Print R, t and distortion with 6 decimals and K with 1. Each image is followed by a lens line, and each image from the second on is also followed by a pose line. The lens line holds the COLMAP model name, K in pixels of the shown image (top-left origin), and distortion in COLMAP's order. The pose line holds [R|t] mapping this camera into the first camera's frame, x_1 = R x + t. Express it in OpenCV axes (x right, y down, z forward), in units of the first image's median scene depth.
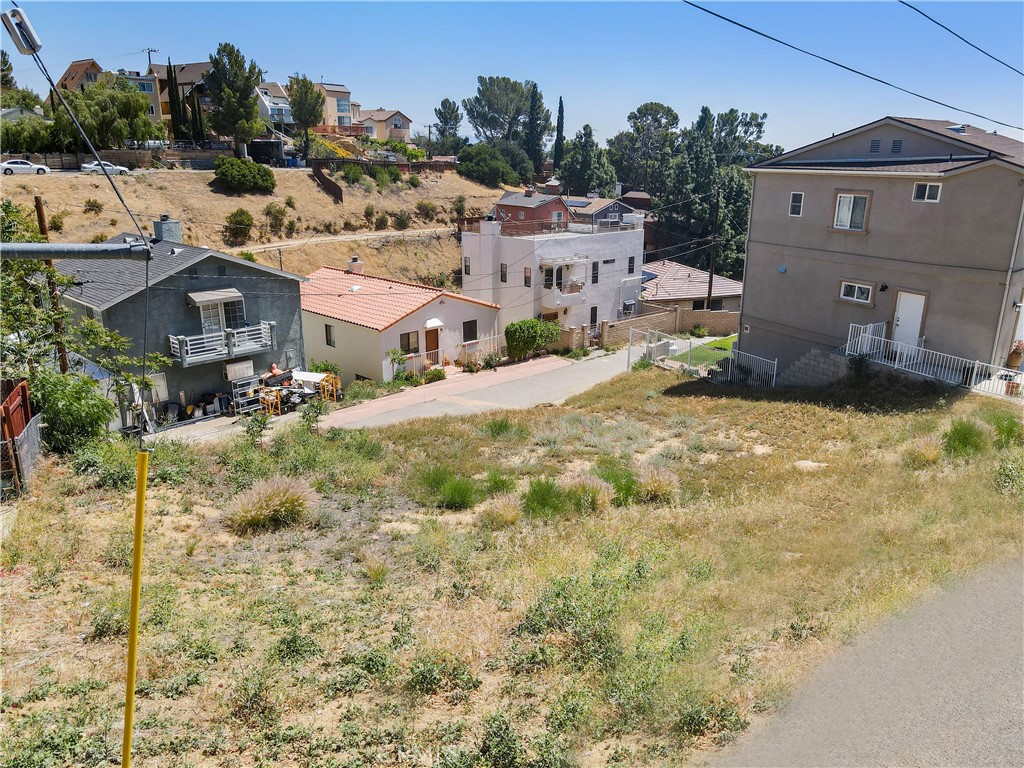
lens RADIAL K [[749.2, 0, 521.8], [0, 749.2, 385.5], [0, 0, 1]] dist [-0.012880, 0.067135]
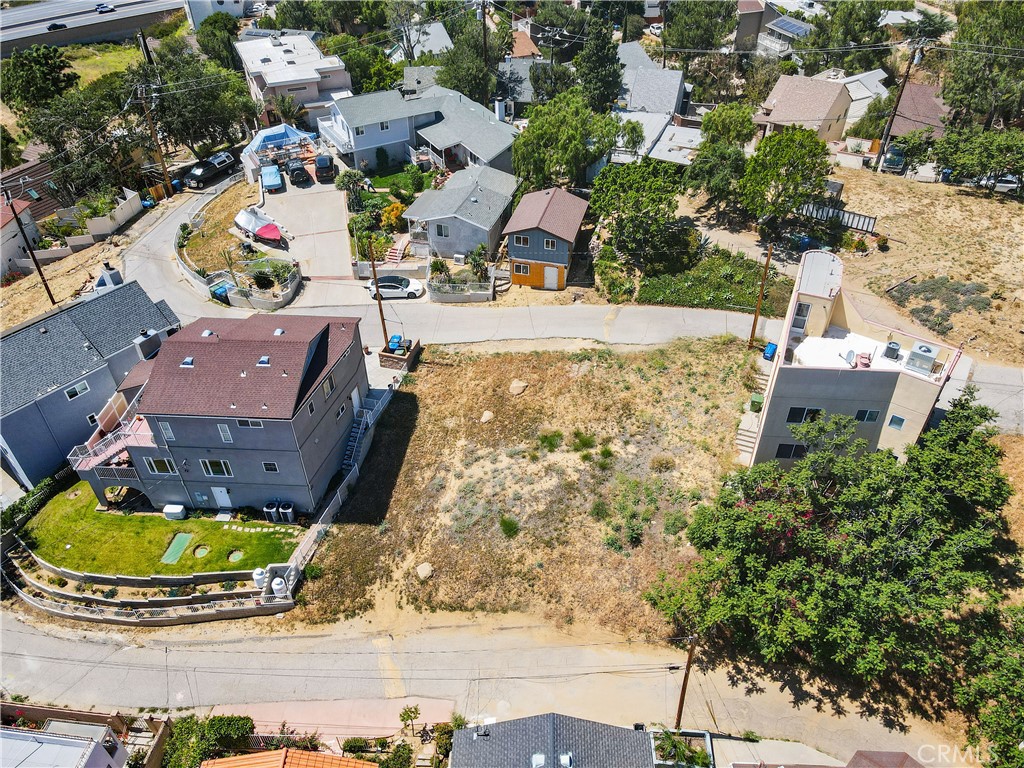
lens RADIAL K [[749.2, 0, 521.8], [0, 749.2, 385.5], [0, 0, 1]] dist [-0.012880, 0.067135]
pose [[-0.680530, -0.471782, 0.560625, -0.287271], [0.217484, 0.600589, 0.769411, -0.489732], [-0.699700, 0.645535, -0.306114, 0.394450]]
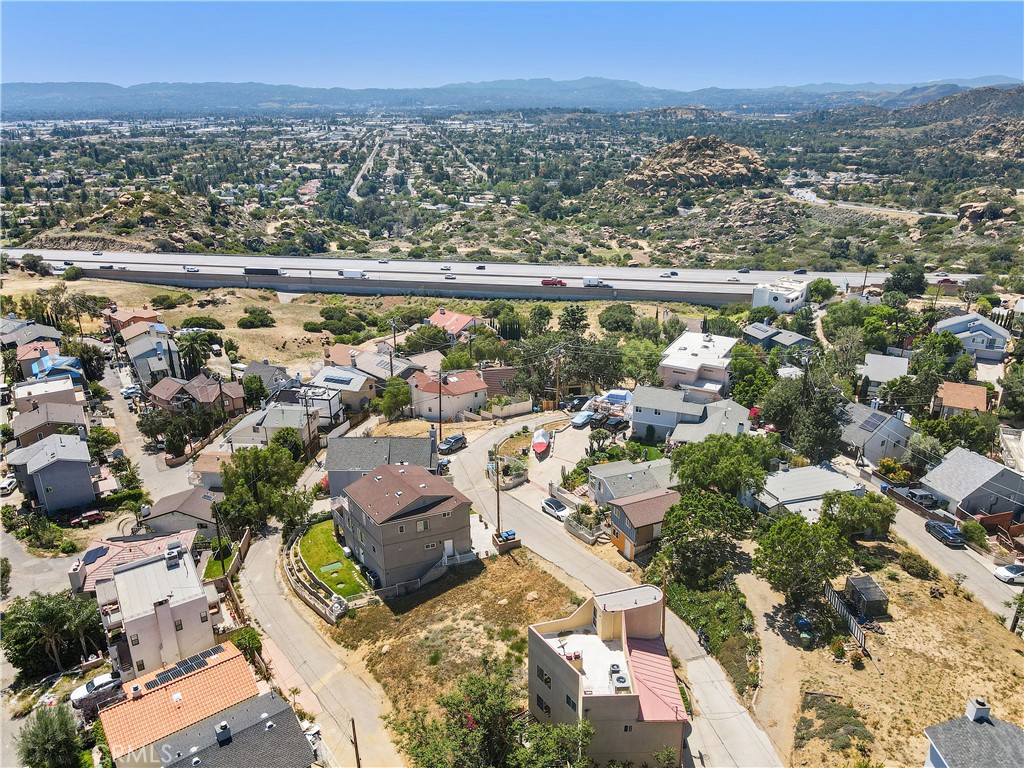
lens RADIAL K [[750.5, 0, 518.4], [0, 750.5, 381.3], [0, 0, 1]] dist [0.005555, 0.017854]
pose [[0.154055, -0.361922, 0.919391, -0.672023], [0.295878, 0.904697, 0.306560, -0.507626], [-0.942721, 0.224801, 0.246458, -0.078261]]
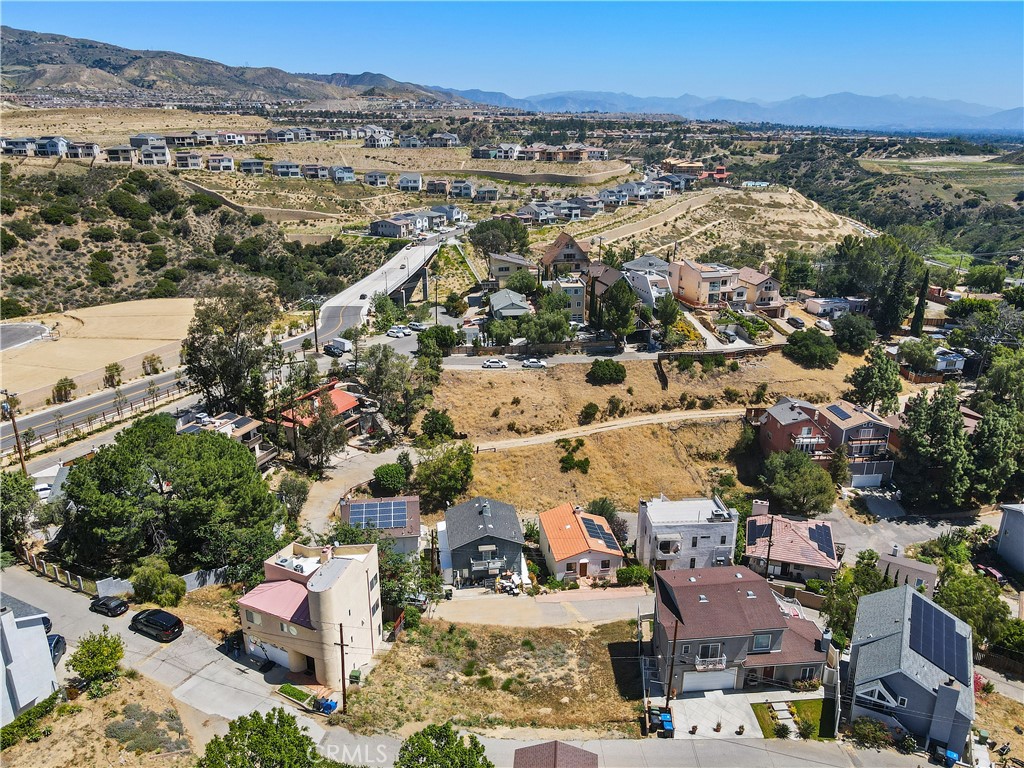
lens RADIAL K [[749.2, 0, 521.8], [0, 749.2, 385.5], [0, 0, 1]] dist [-0.012880, 0.067135]
pose [[0.794594, 0.193993, -0.575315, 0.455473], [-0.176845, 0.980443, 0.086352, -0.373629], [0.580816, 0.033127, 0.813361, -0.471543]]
